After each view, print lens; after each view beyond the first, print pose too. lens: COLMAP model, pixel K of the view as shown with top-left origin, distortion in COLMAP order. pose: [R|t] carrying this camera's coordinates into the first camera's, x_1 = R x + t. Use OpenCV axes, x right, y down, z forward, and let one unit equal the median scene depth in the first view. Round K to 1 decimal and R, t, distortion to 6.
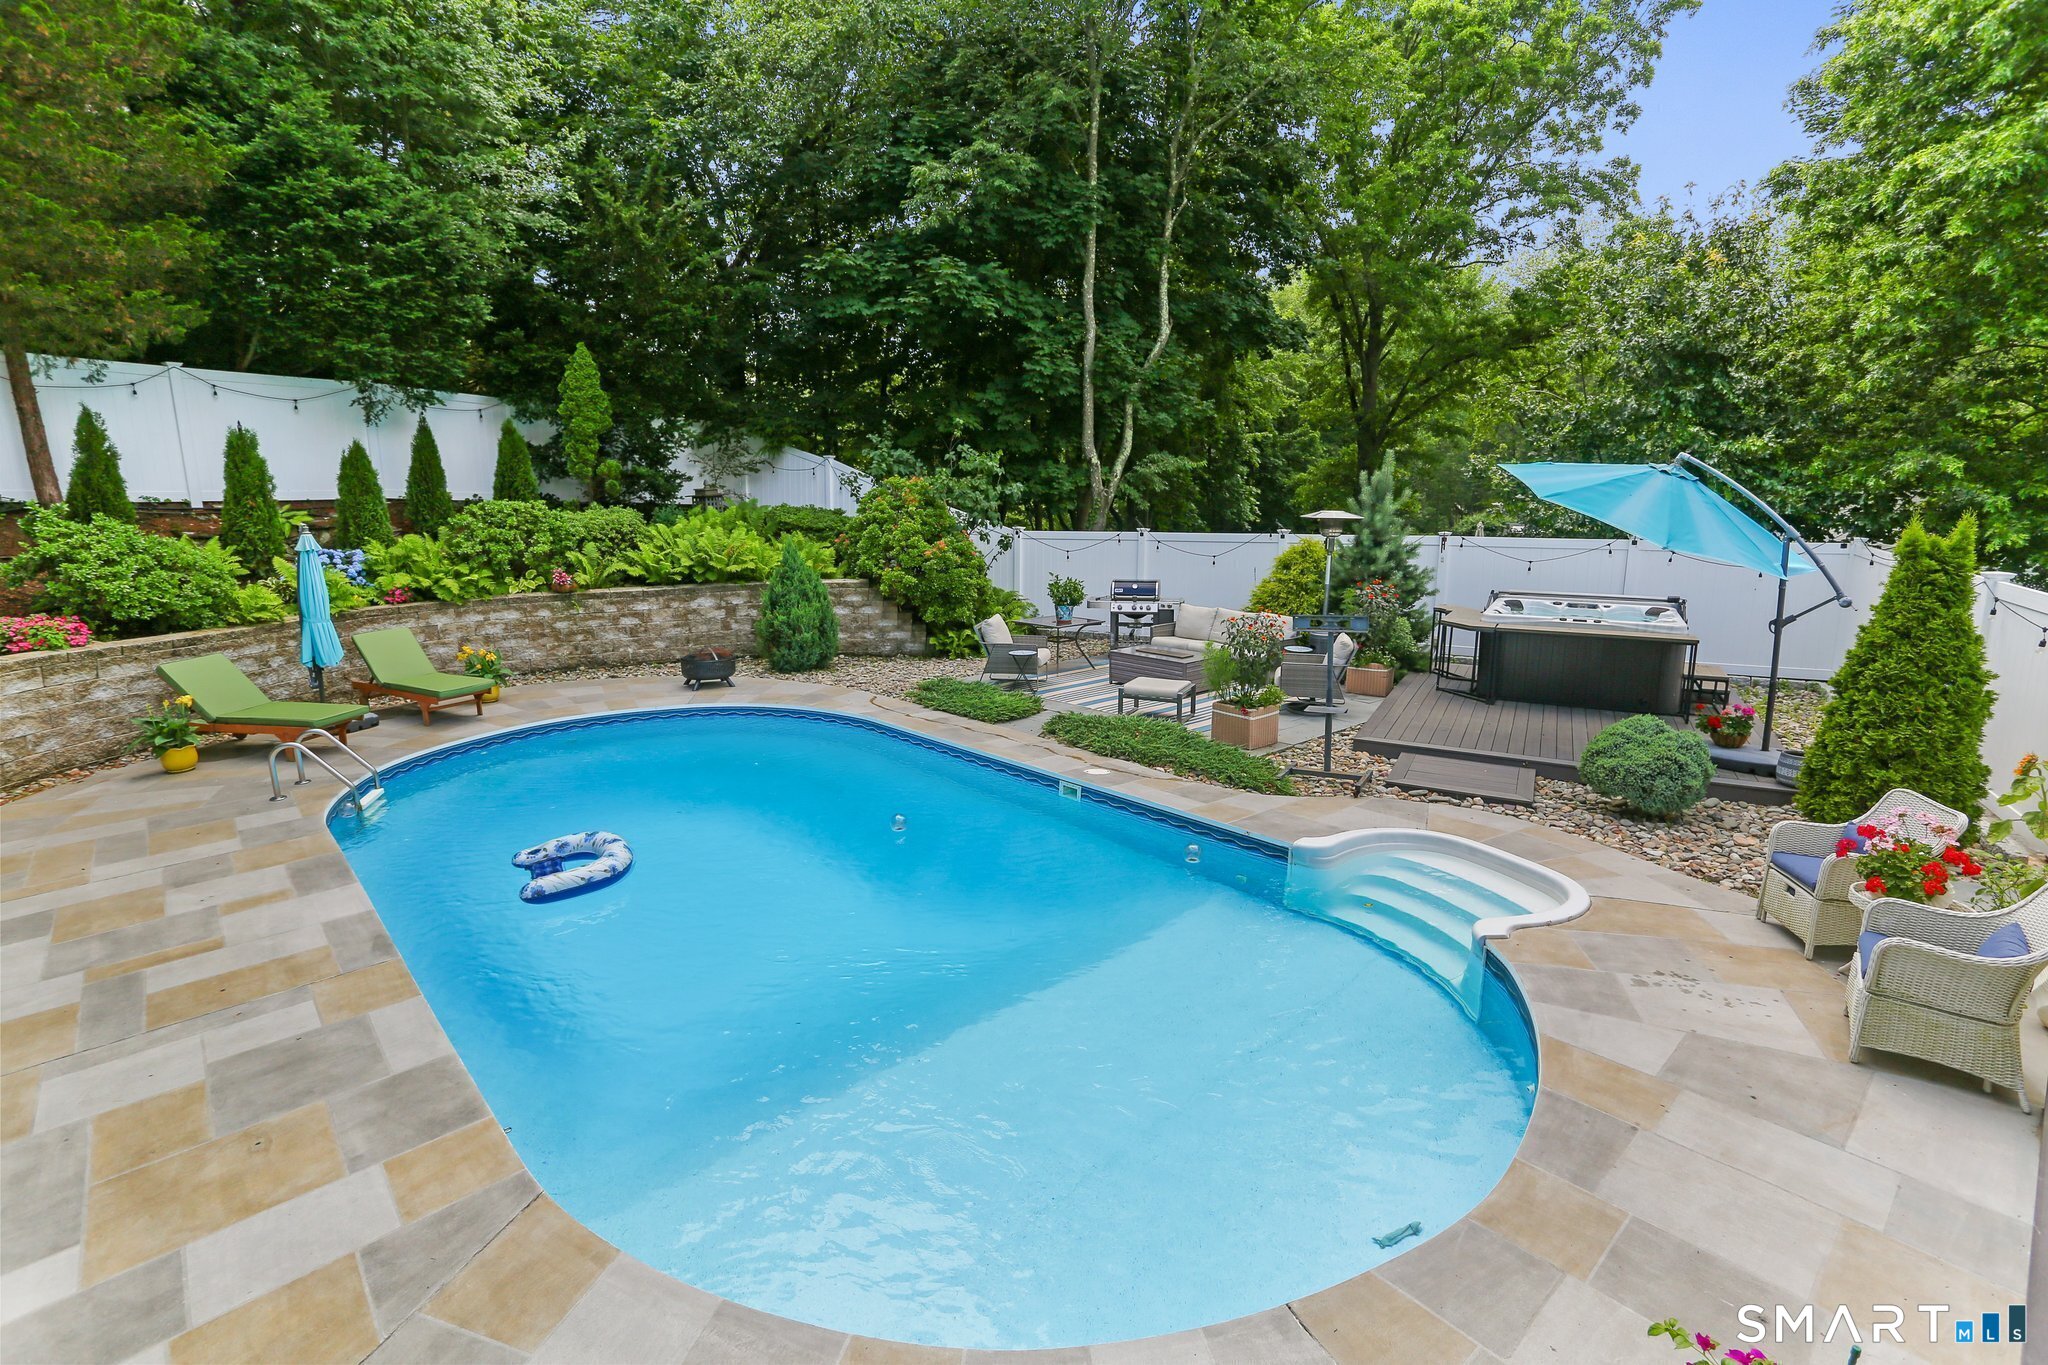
lens RADIAL K [[974.6, 0, 1023.1], [0, 974.6, 631.6], [0, 0, 1]] dist [-0.066220, 0.046066]
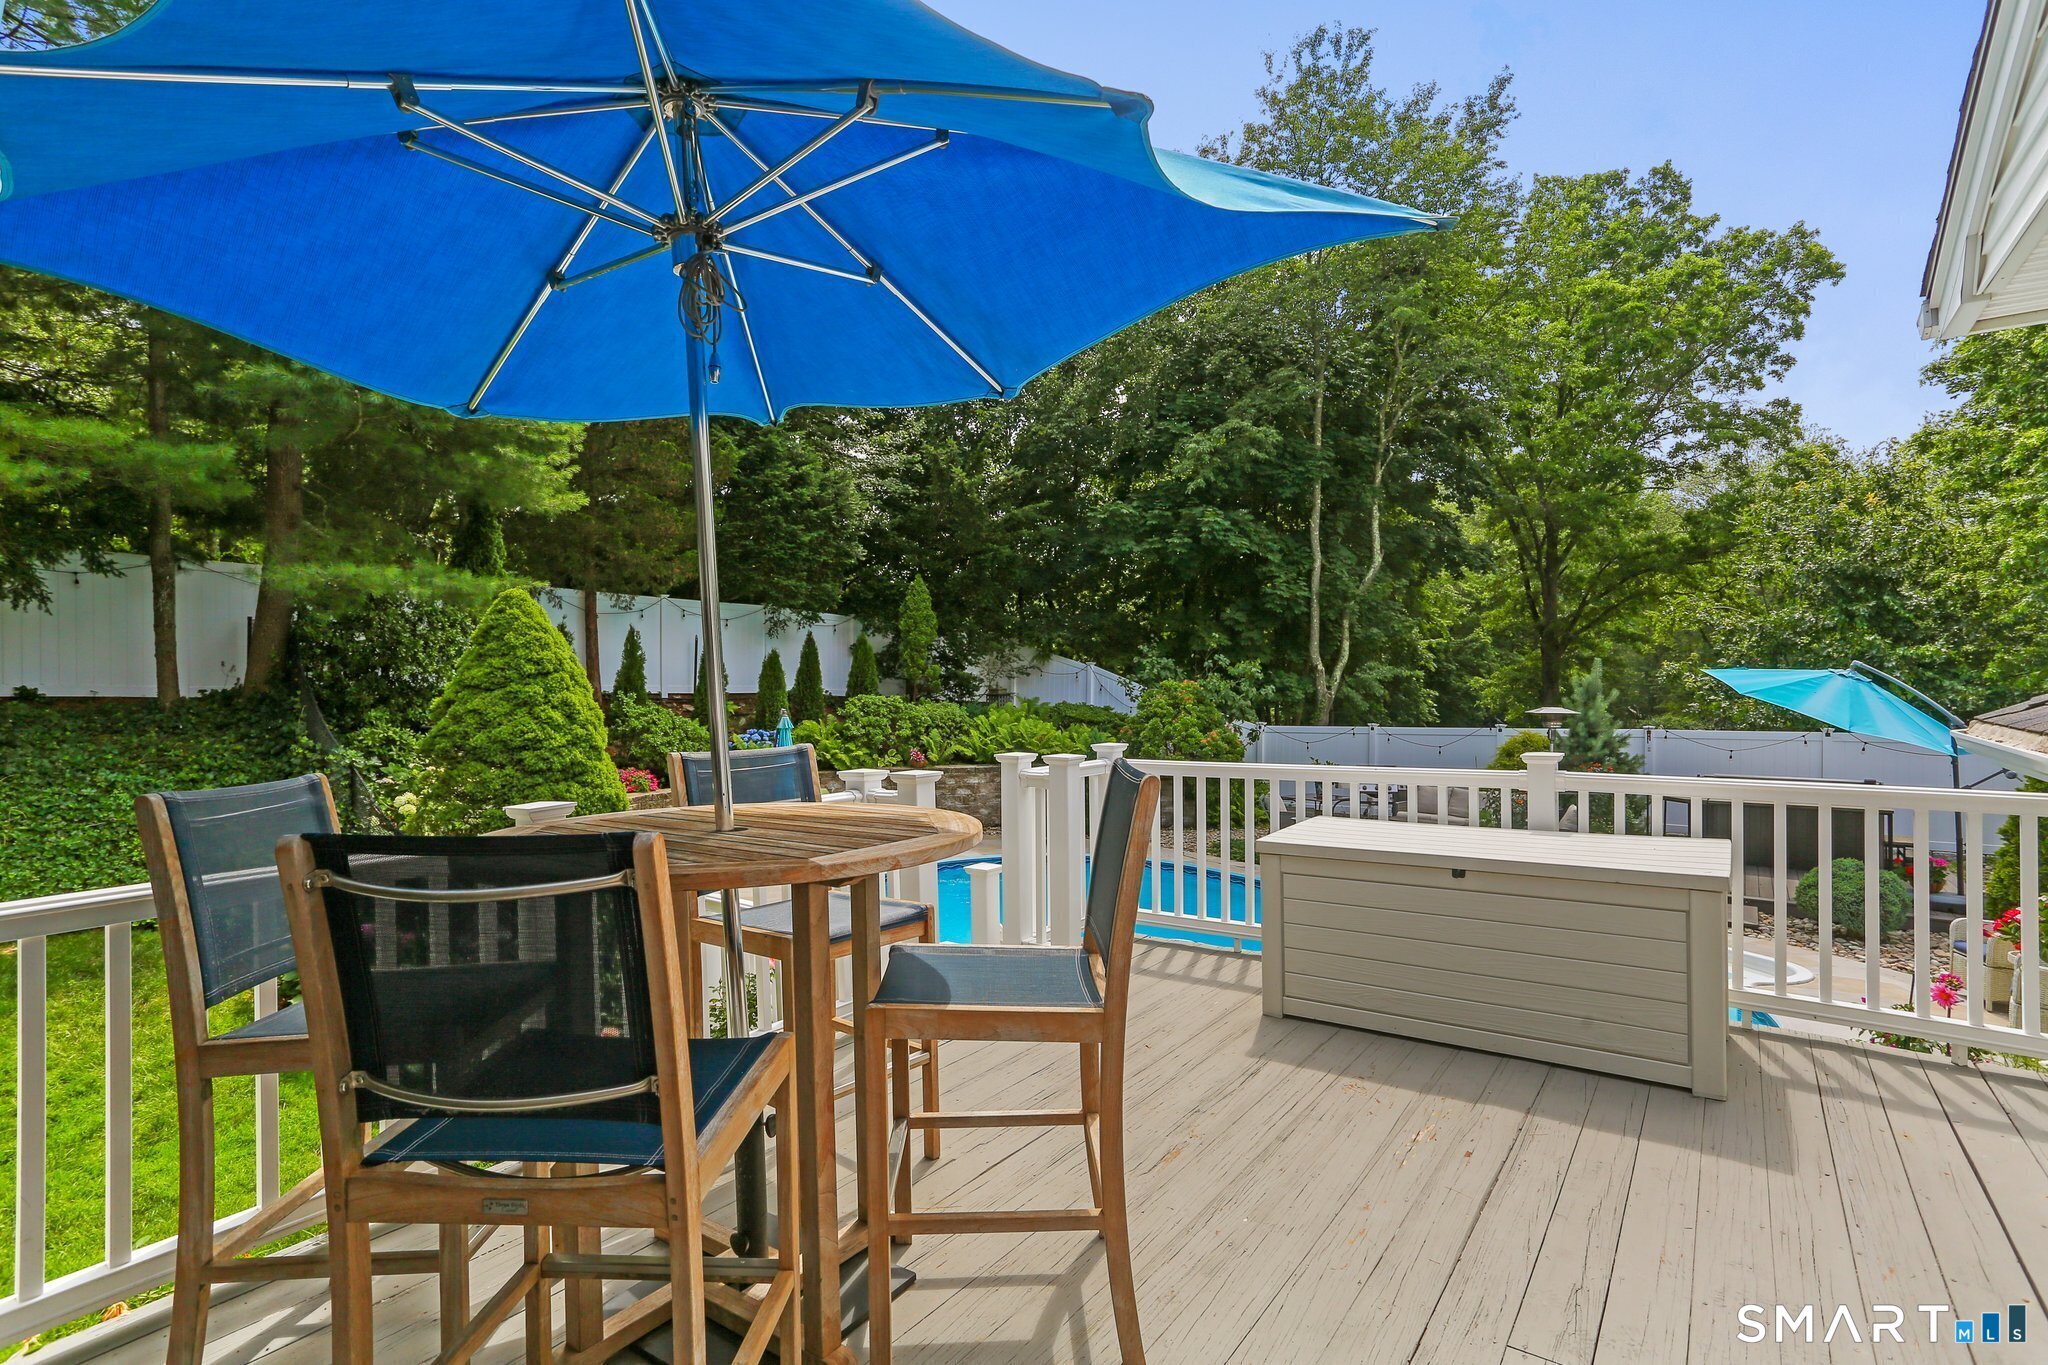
lens RADIAL K [[991.0, 0, 1015.6], [0, 991.0, 668.5], [0, 0, 1]] dist [-0.054854, 0.031807]
pose [[0.990362, 0.002457, -0.138483, -0.138960], [-0.025711, 0.985726, -0.166382, 0.038036], [0.136098, 0.168338, 0.976289, -0.241655]]
